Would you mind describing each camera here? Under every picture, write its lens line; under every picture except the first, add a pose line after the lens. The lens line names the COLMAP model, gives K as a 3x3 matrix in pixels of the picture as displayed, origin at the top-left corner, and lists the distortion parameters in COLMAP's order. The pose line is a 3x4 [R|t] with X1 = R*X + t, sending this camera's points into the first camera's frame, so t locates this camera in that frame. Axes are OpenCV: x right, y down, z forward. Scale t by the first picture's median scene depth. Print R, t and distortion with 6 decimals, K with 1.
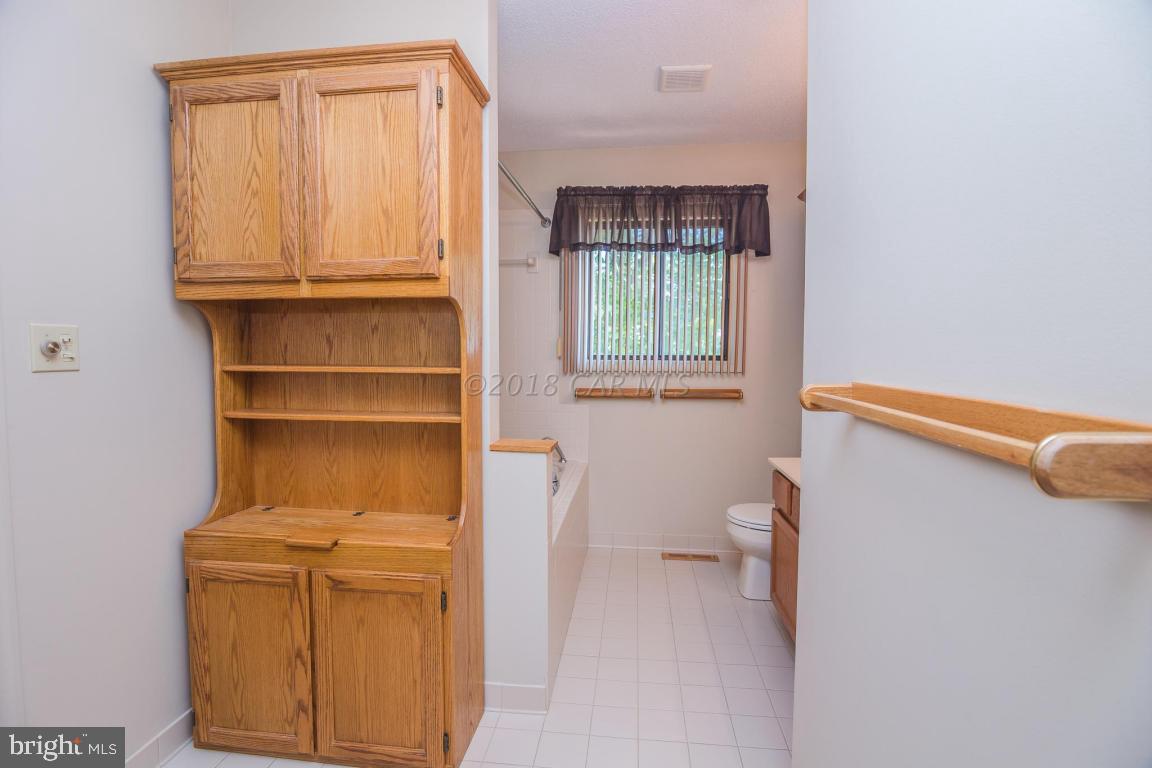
lens RADIAL K [[556.0, 0, 576.0], [0, 556.0, 384.0], [0, 0, 1]] dist [-0.019725, -0.001088]
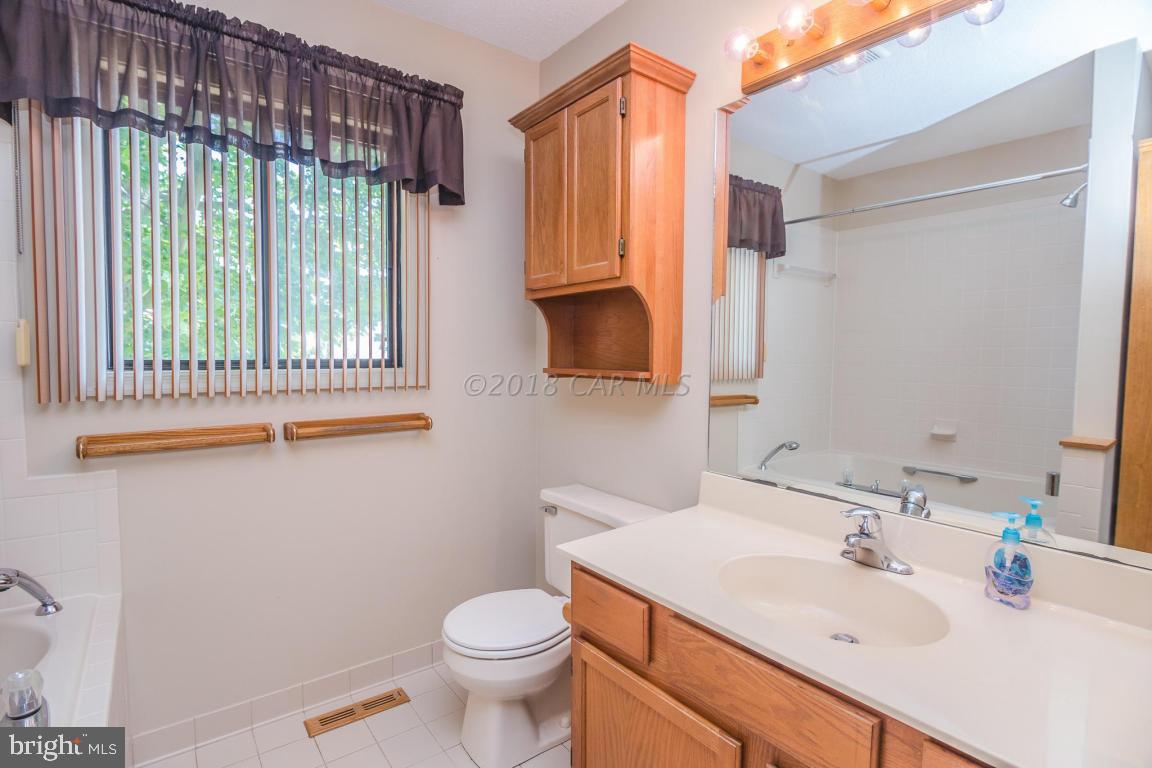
lens RADIAL K [[556.0, 0, 576.0], [0, 556.0, 384.0], [0, 0, 1]] dist [-0.019725, -0.001088]
pose [[0.735589, -0.037425, 0.676394, -0.001212], [0.042270, 0.999063, 0.009309, -0.021842], [-0.676108, 0.021744, 0.736481, 0.426682]]
